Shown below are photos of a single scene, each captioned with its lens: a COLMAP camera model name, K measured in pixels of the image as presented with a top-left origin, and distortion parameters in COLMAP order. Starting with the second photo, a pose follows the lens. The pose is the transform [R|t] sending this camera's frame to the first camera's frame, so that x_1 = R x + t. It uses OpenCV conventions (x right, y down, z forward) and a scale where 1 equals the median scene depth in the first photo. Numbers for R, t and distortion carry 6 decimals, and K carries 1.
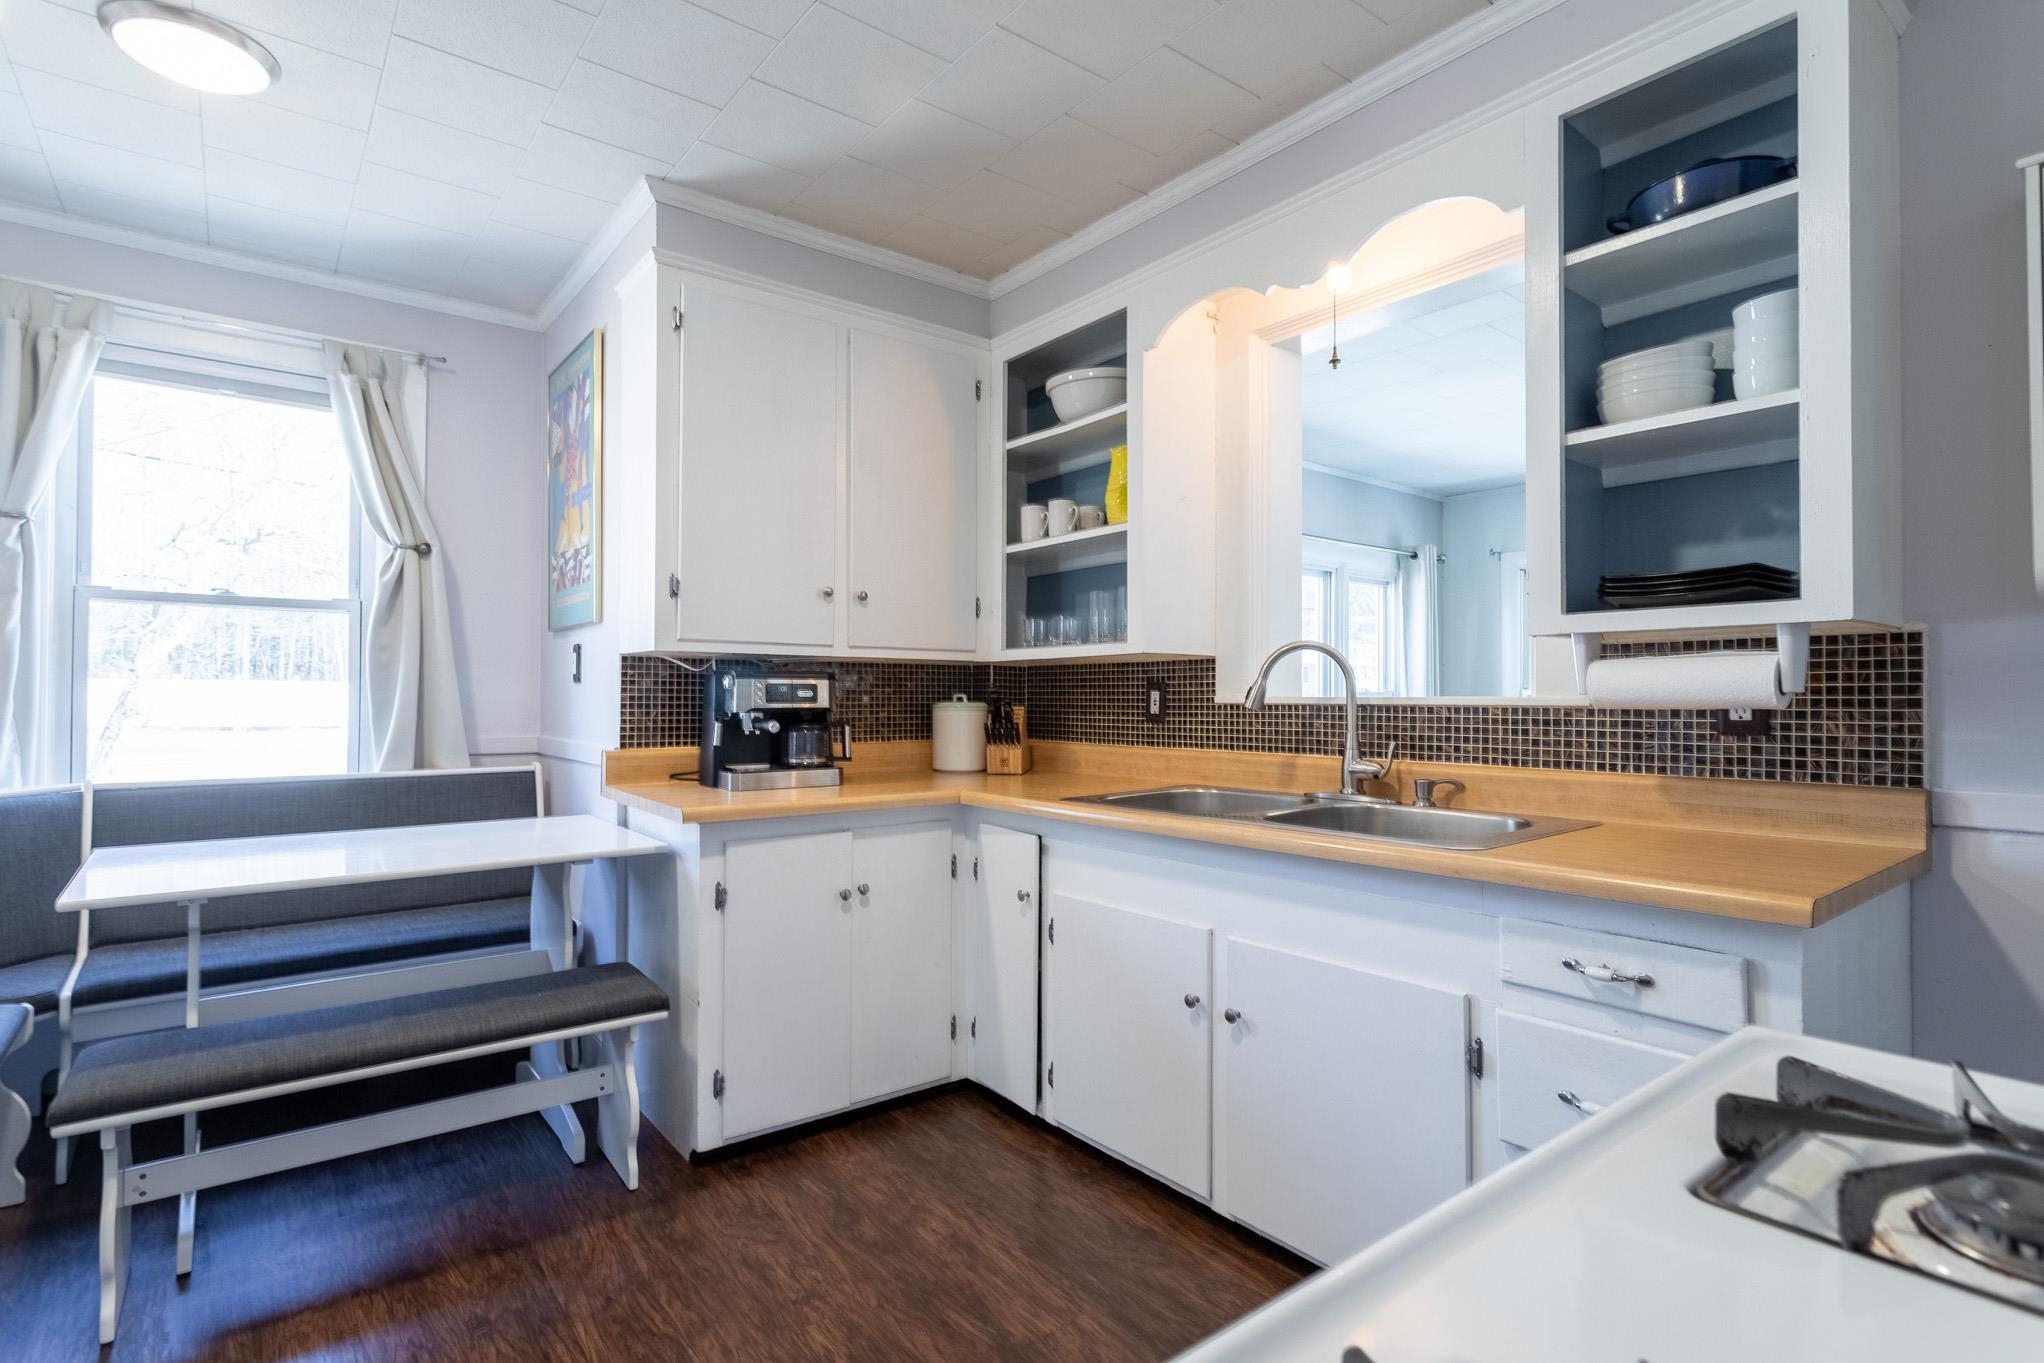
lens RADIAL K [[1001.5, 0, 1022.0], [0, 1001.5, 681.5], [0, 0, 1]] dist [0.000687, 0.000251]
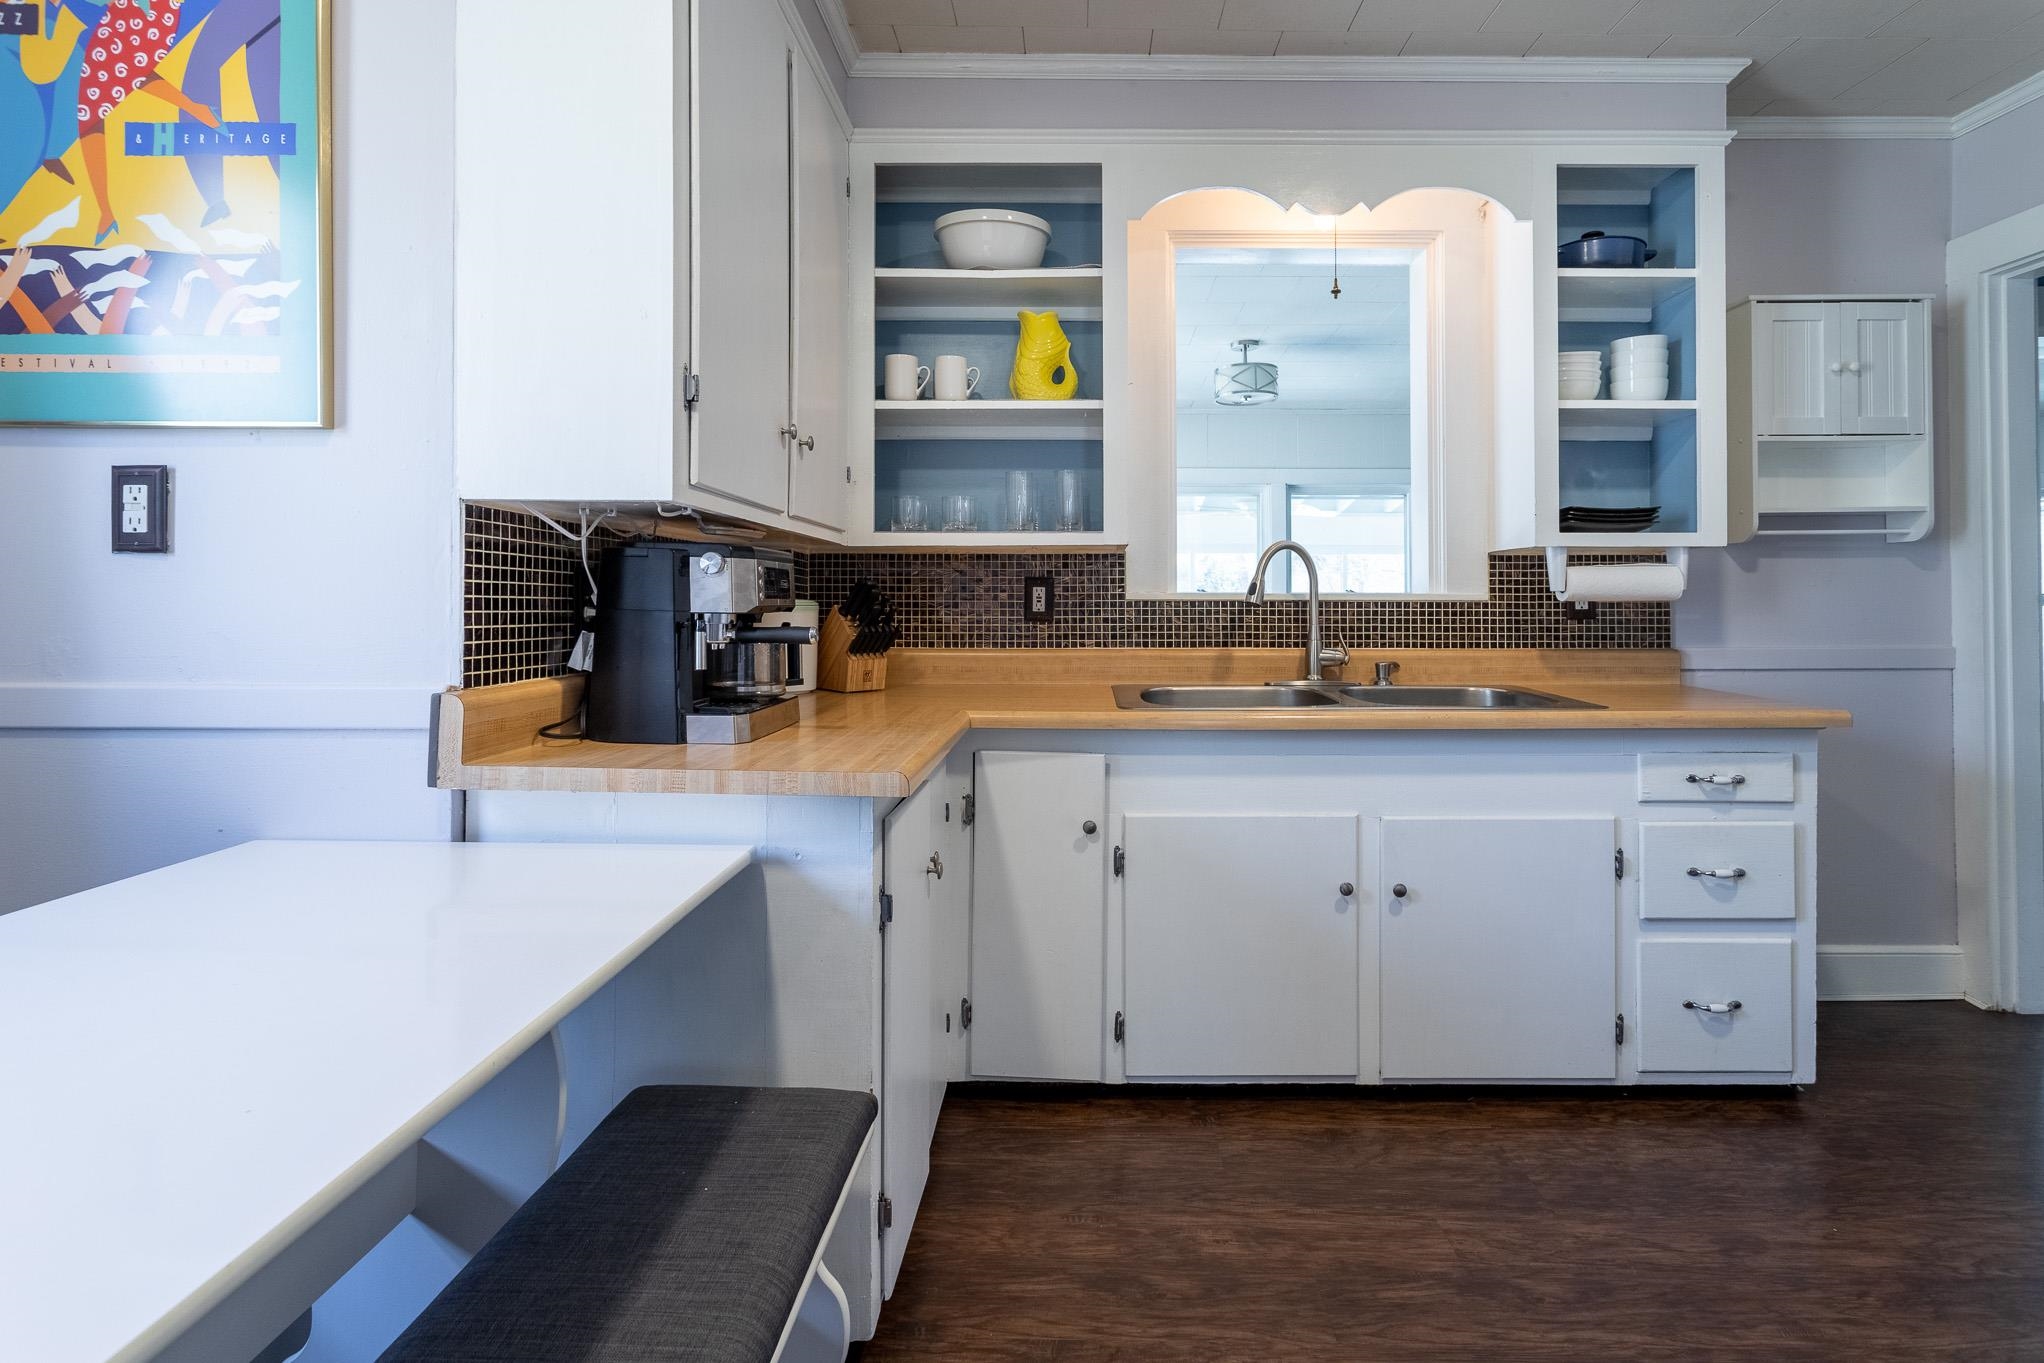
lens RADIAL K [[991.9, 0, 1103.5], [0, 991.9, 590.7], [0, 0, 1]] dist [0.000059, 0.000280]
pose [[0.610524, 0.008767, 0.791949, -0.701058], [-0.012712, 0.999918, -0.001269, 0.016875], [-0.791896, -0.009293, 0.610586, 0.517671]]
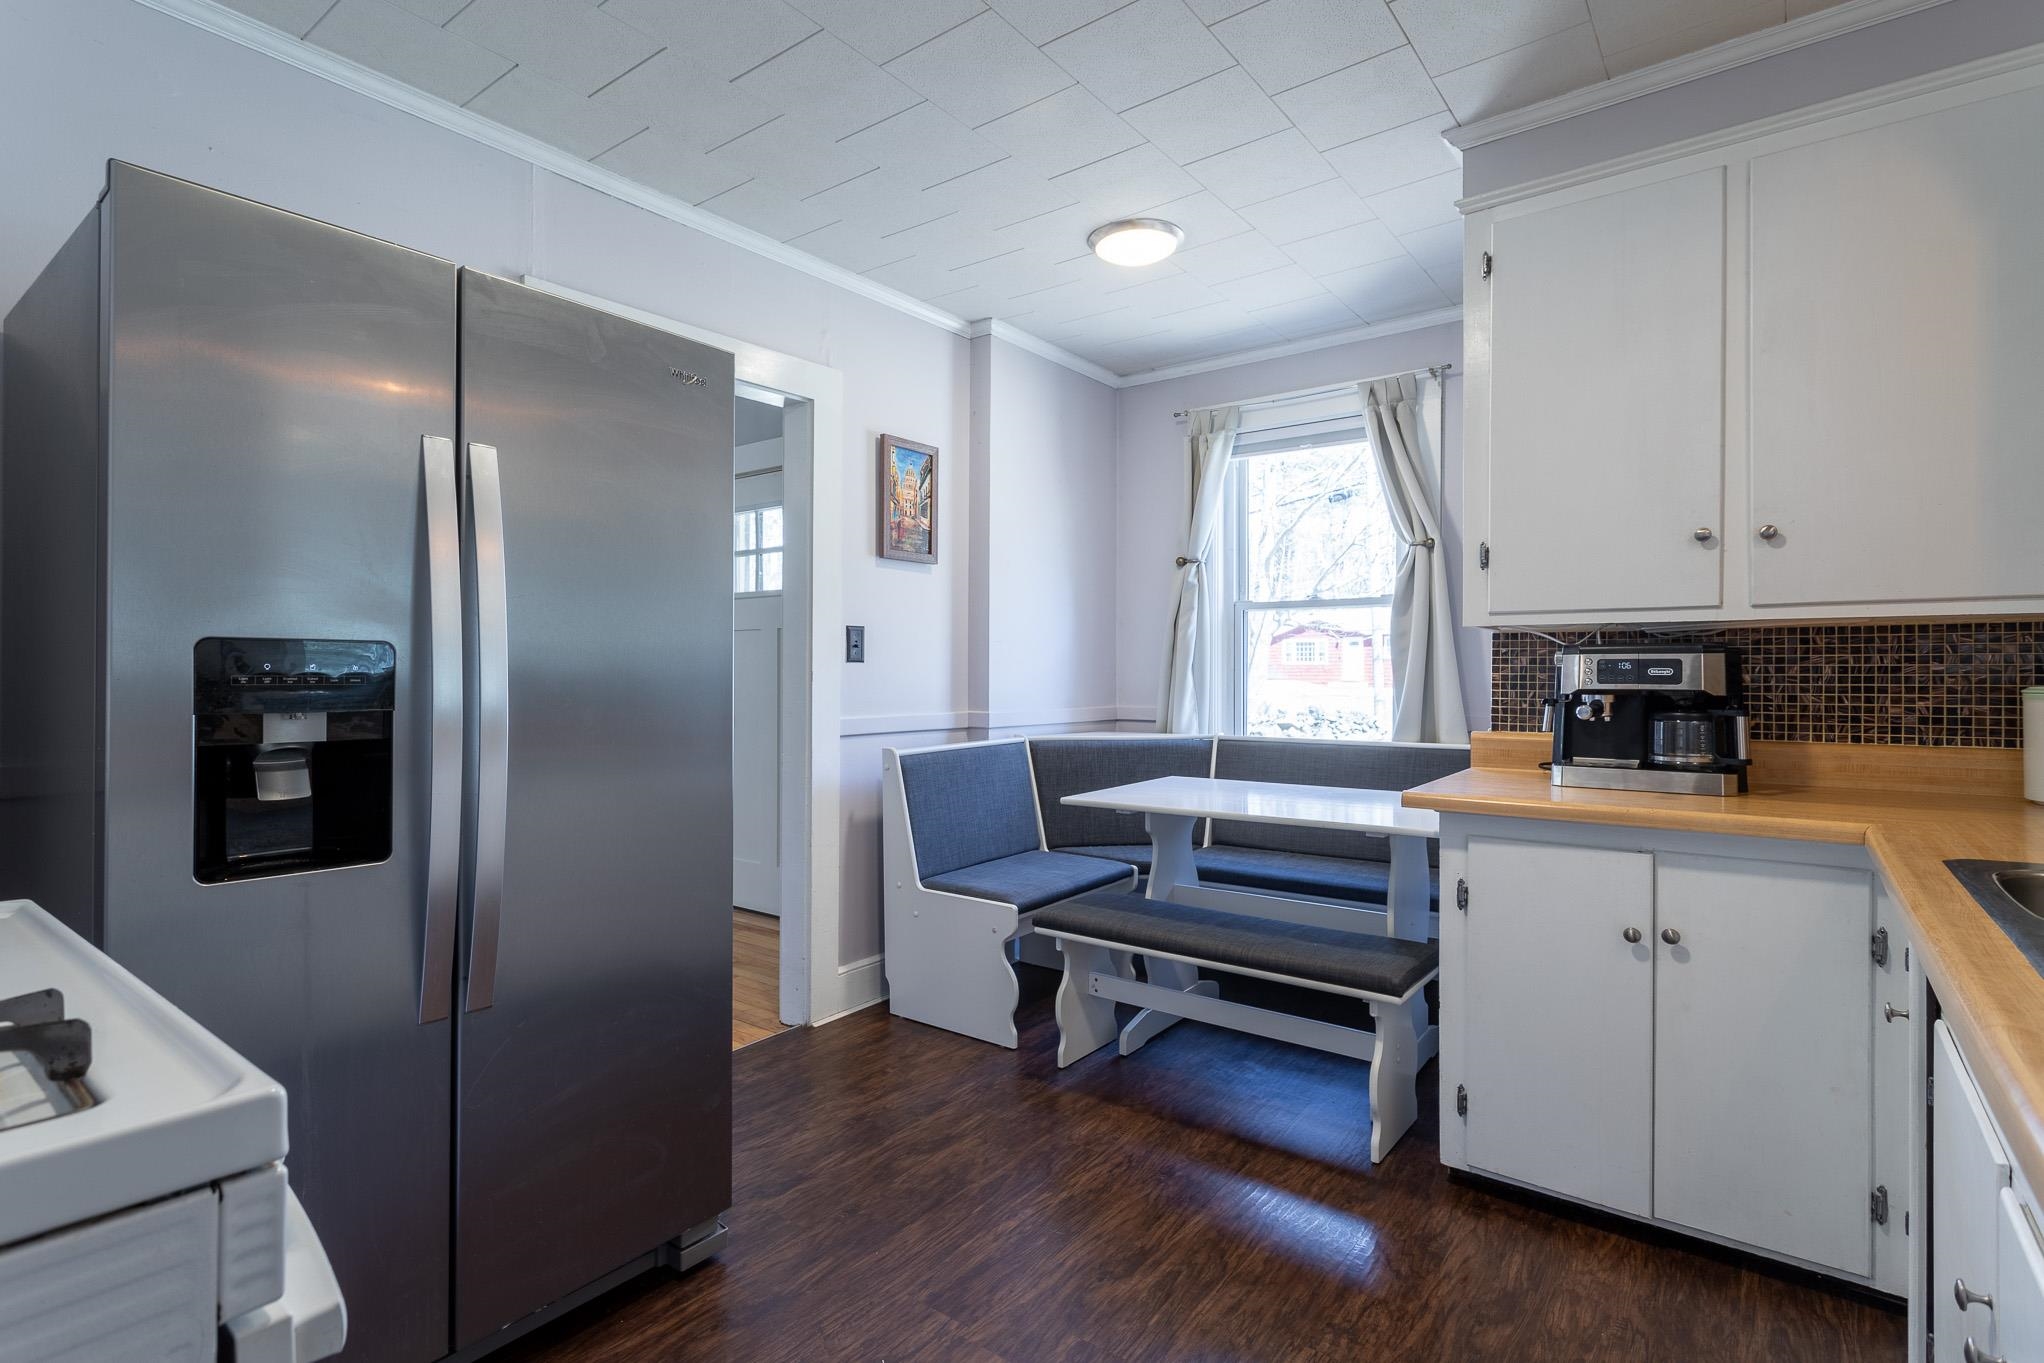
lens RADIAL K [[986.7, 0, 1029.9], [0, 986.7, 673.4], [0, 0, 1]] dist [0.001074, 0.001805]
pose [[0.255196, -0.004588, -0.966878, 0.461775], [0.012485, 0.999921, -0.001450, 0.009711], [0.966809, -0.011701, 0.255233, 0.392445]]
